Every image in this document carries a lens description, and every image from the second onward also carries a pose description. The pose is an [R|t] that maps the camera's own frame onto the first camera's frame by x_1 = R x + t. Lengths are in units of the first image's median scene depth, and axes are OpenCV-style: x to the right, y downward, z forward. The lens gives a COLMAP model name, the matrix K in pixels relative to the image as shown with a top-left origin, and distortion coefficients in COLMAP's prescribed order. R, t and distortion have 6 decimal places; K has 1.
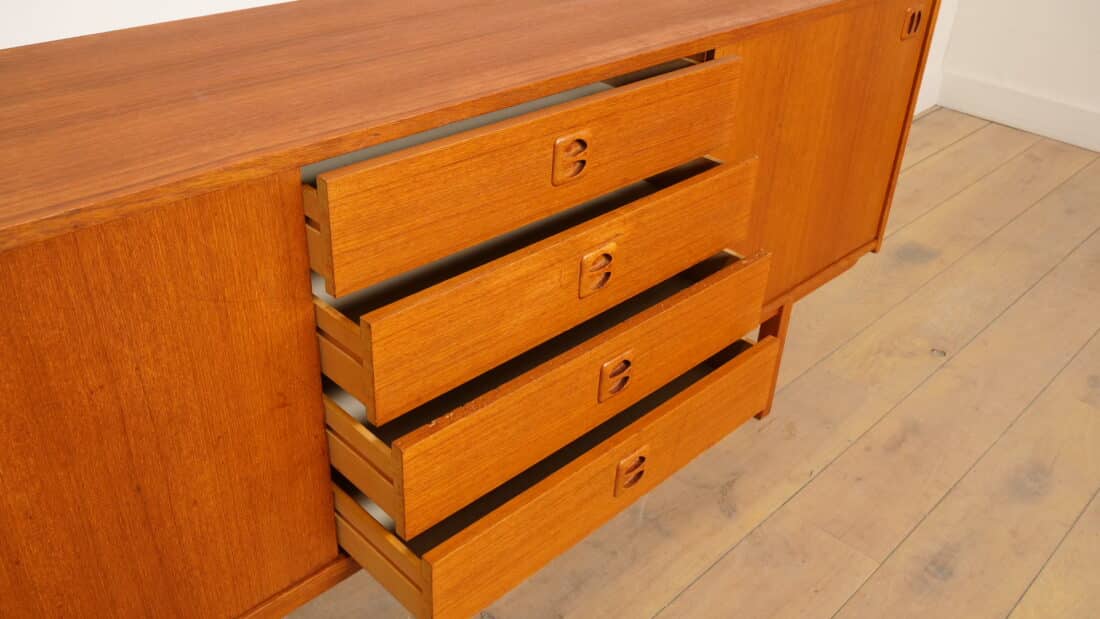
lens RADIAL K [[952.7, 0, 546.8], [0, 952.7, 315.0], [0, 0, 1]] dist [-0.013241, -0.007603]
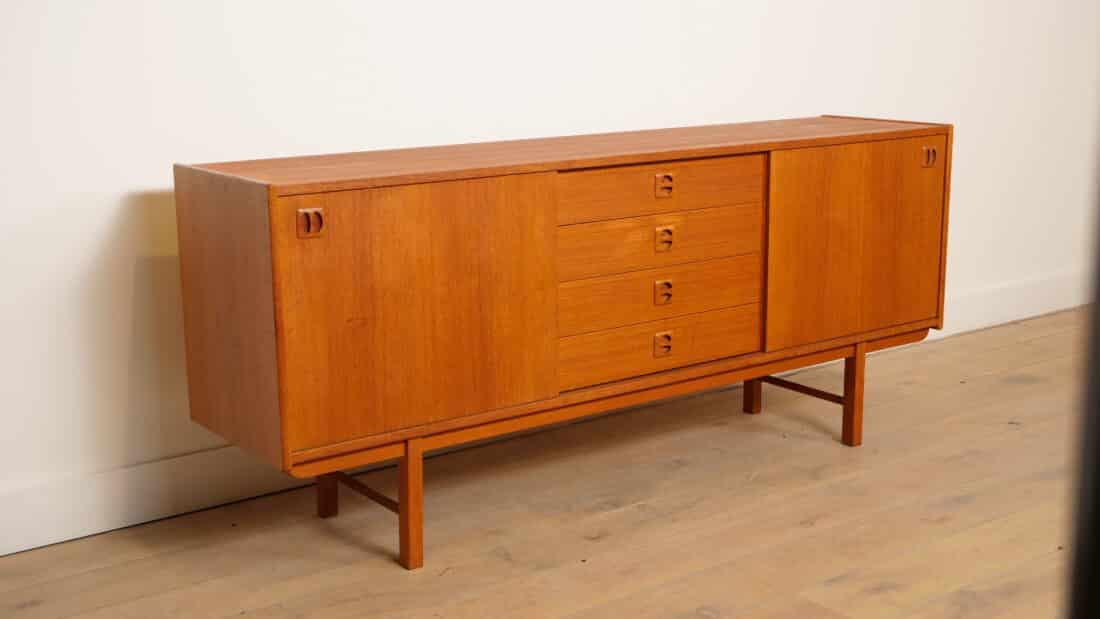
lens RADIAL K [[1370.4, 0, 558.2], [0, 1370.4, 306.8], [0, 0, 1]] dist [0.001854, 0.000000]
pose [[0.988317, -0.018874, -0.151237, 0.244118], [-0.032467, 0.943455, -0.329907, 1.268690], [0.148912, 0.330963, 0.931820, -2.022405]]
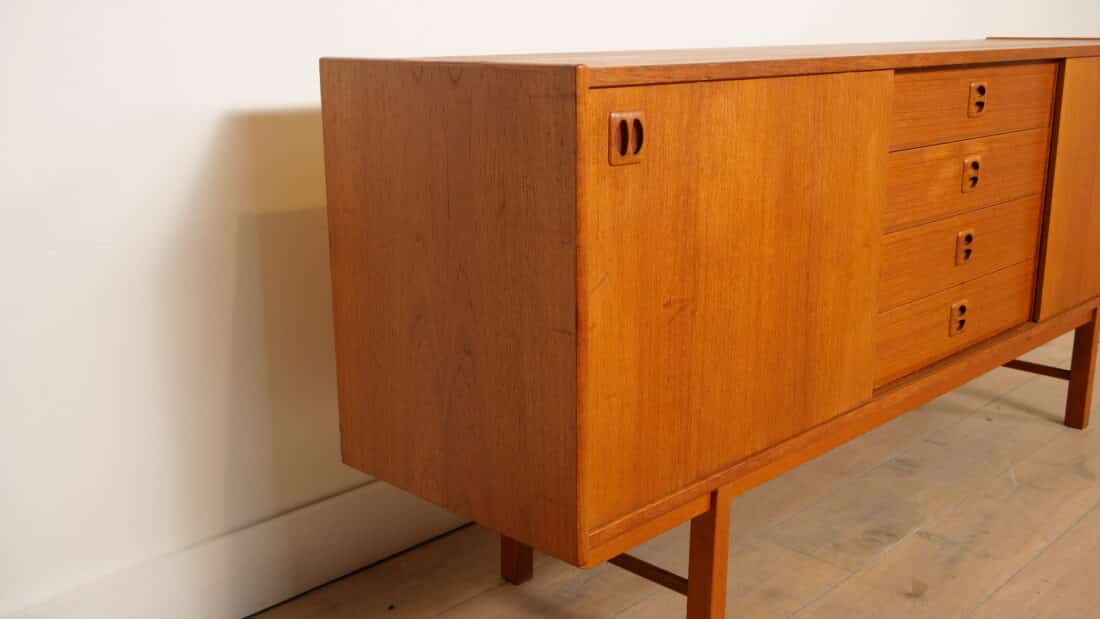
lens RADIAL K [[1100.1, 0, 545.9], [0, 1100.1, 309.0], [0, 0, 1]] dist [0.011244, 0.000000]
pose [[0.998669, -0.049877, -0.013109, -0.831495], [0.043729, 0.953751, -0.297400, 0.735519], [0.027336, 0.296431, 0.954663, -0.630183]]
